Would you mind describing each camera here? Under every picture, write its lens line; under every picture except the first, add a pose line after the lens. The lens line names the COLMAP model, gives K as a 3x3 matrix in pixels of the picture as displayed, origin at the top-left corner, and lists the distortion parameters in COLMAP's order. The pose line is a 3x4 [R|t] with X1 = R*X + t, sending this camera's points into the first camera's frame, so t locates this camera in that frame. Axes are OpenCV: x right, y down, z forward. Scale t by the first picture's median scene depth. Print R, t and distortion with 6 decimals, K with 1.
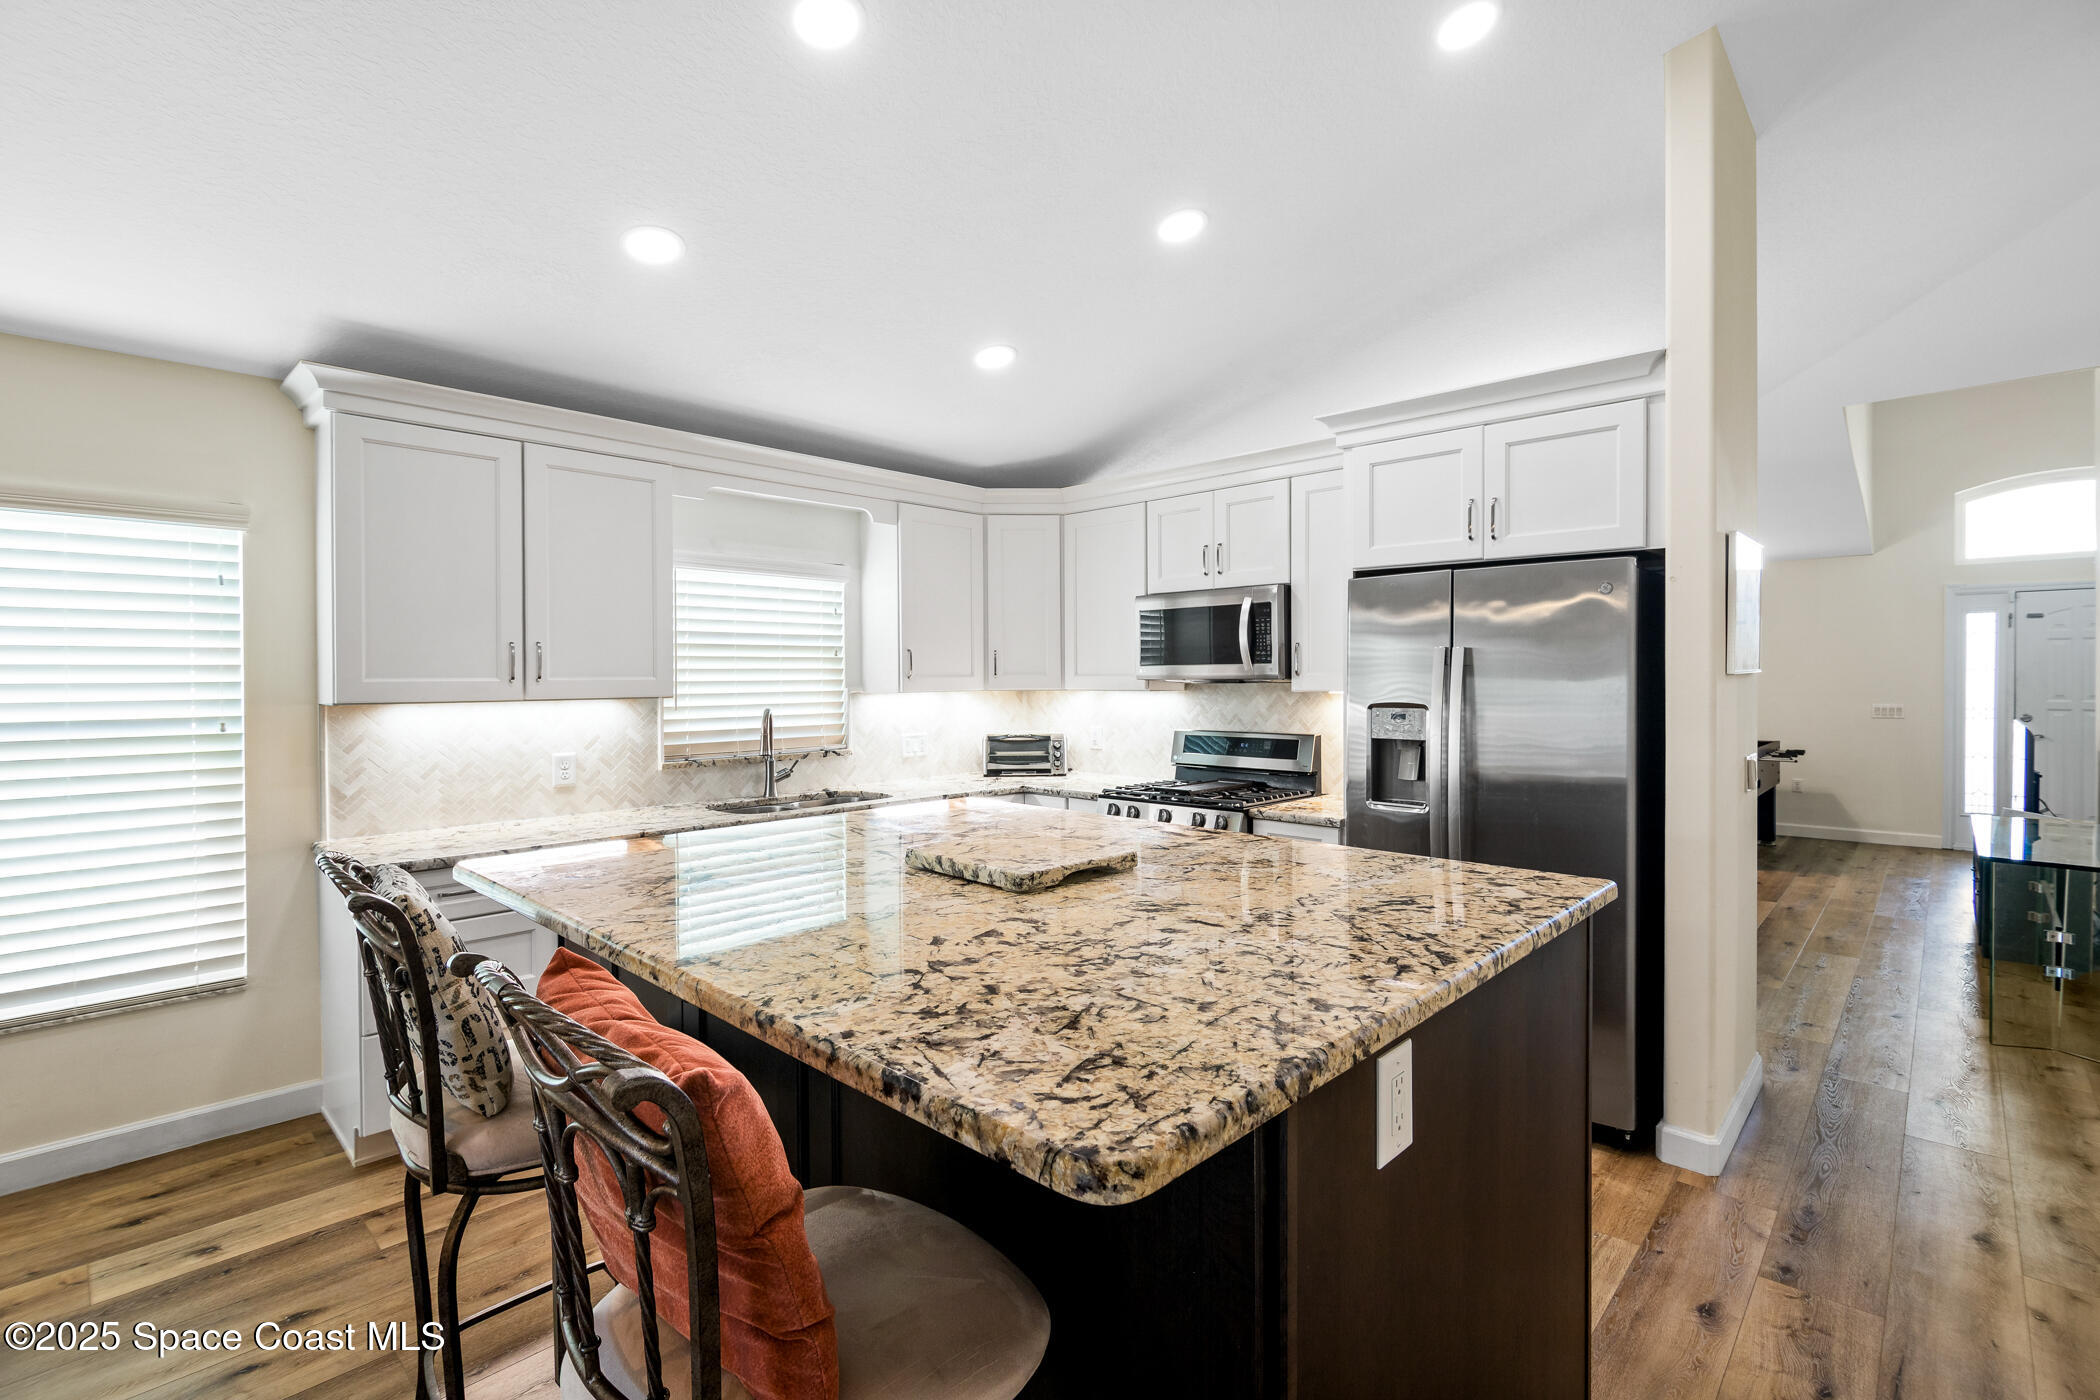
lens RADIAL K [[958.9, 0, 1088.7], [0, 958.9, 693.4], [0, 0, 1]] dist [-0.001446, -0.002551]
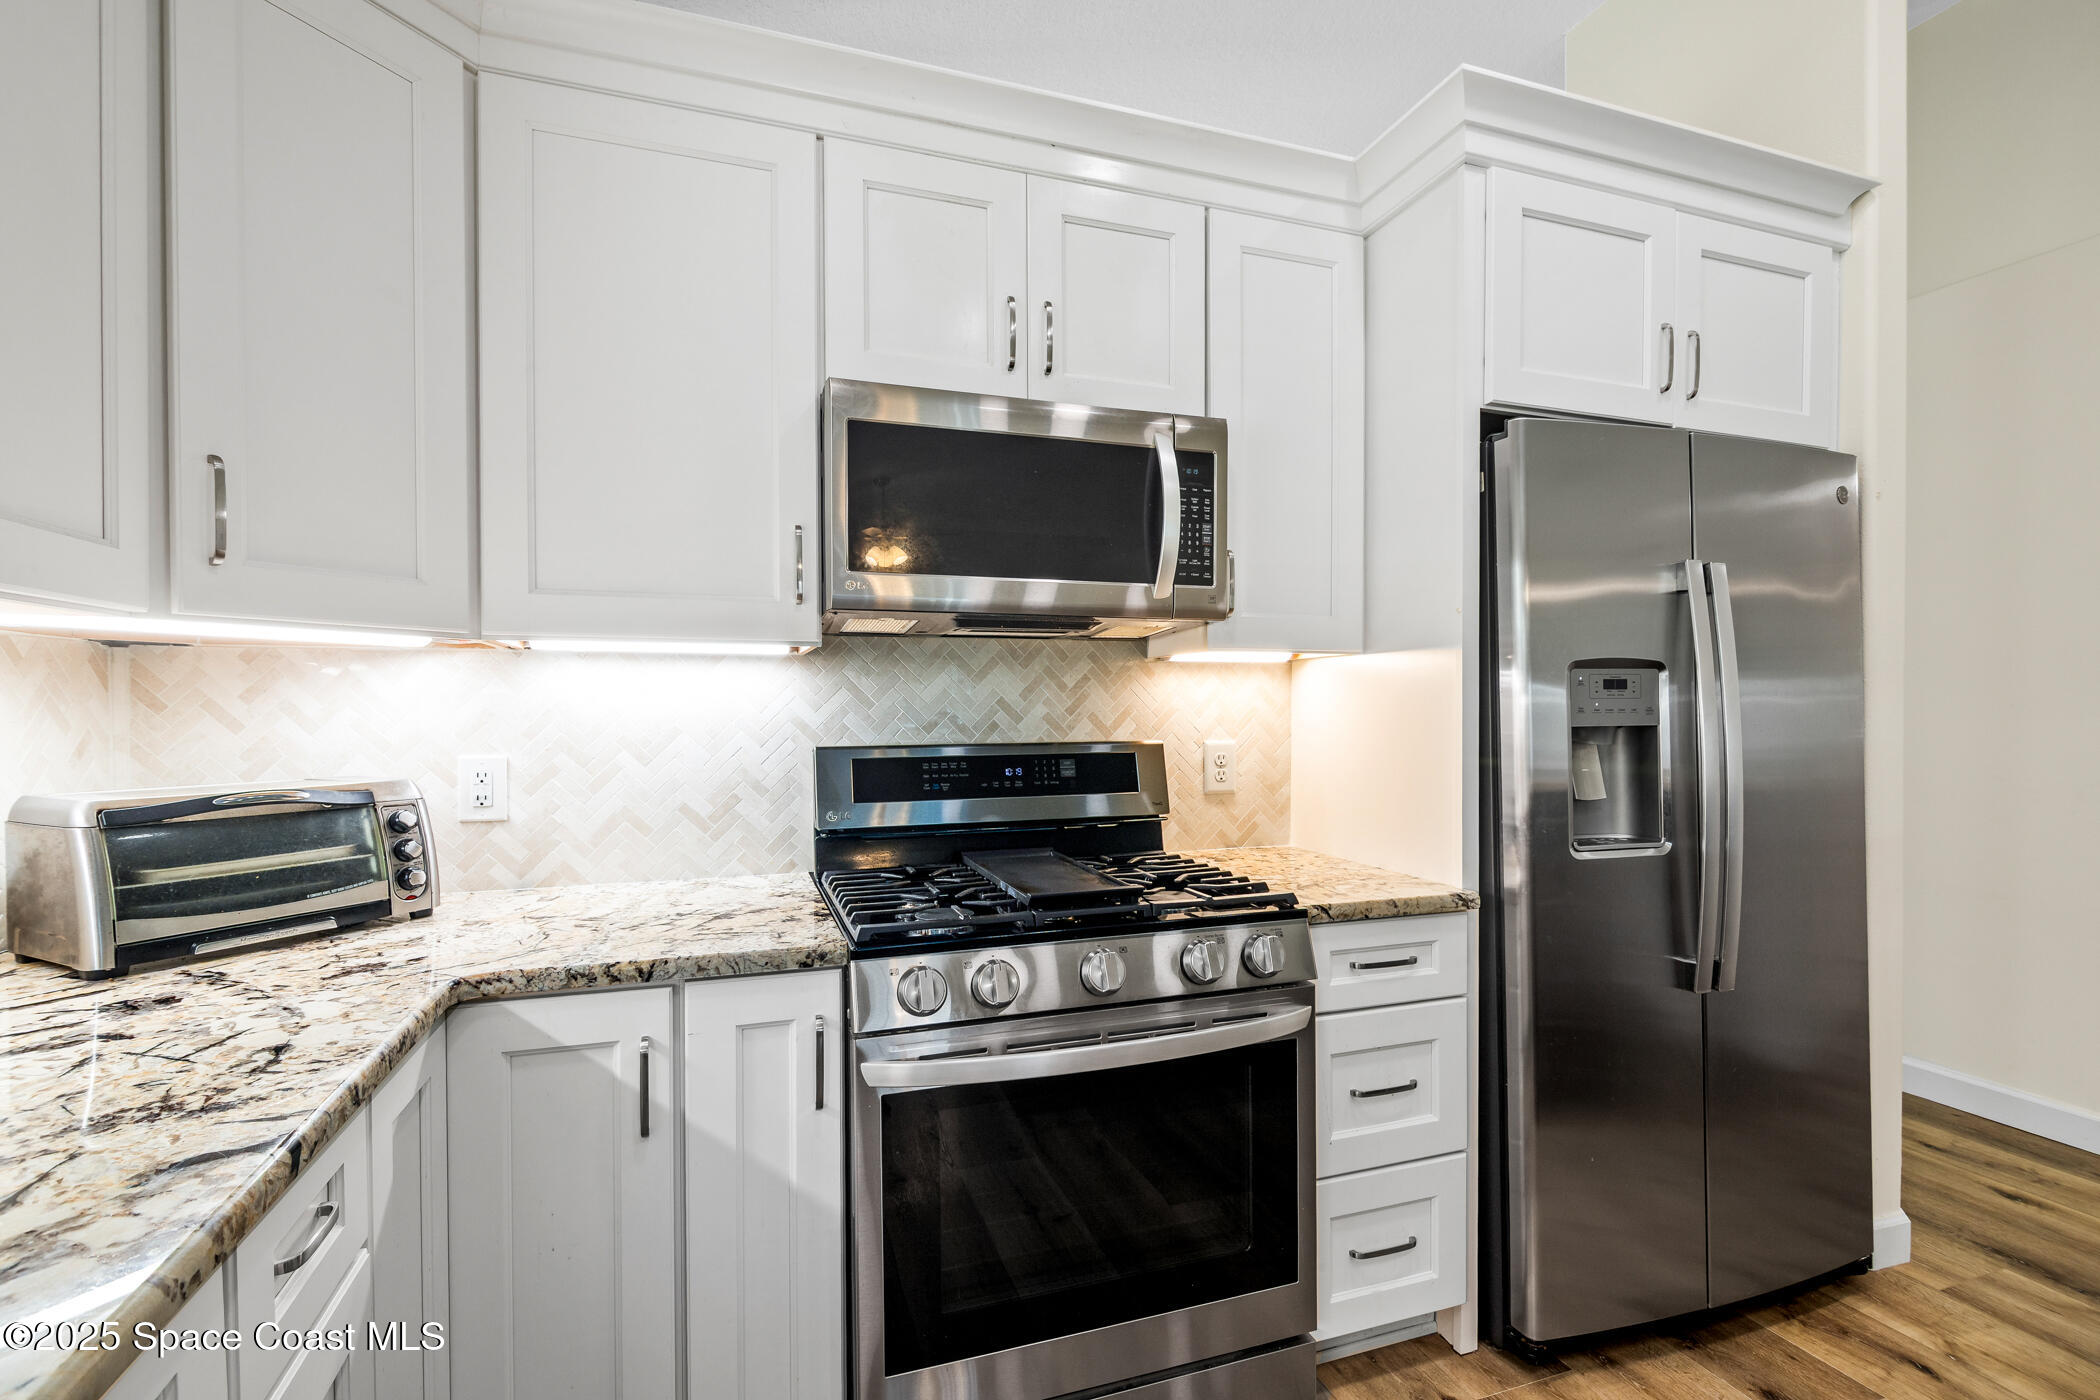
lens RADIAL K [[958.9, 0, 1040.2], [0, 958.9, 712.3], [0, 0, 1]] dist [-0.001446, -0.002551]
pose [[0.484300, -0.000666, 0.874902, -0.252779], [0.016642, 0.999826, -0.008451, 0.032183], [-0.874744, 0.018653, 0.484226, 0.842619]]
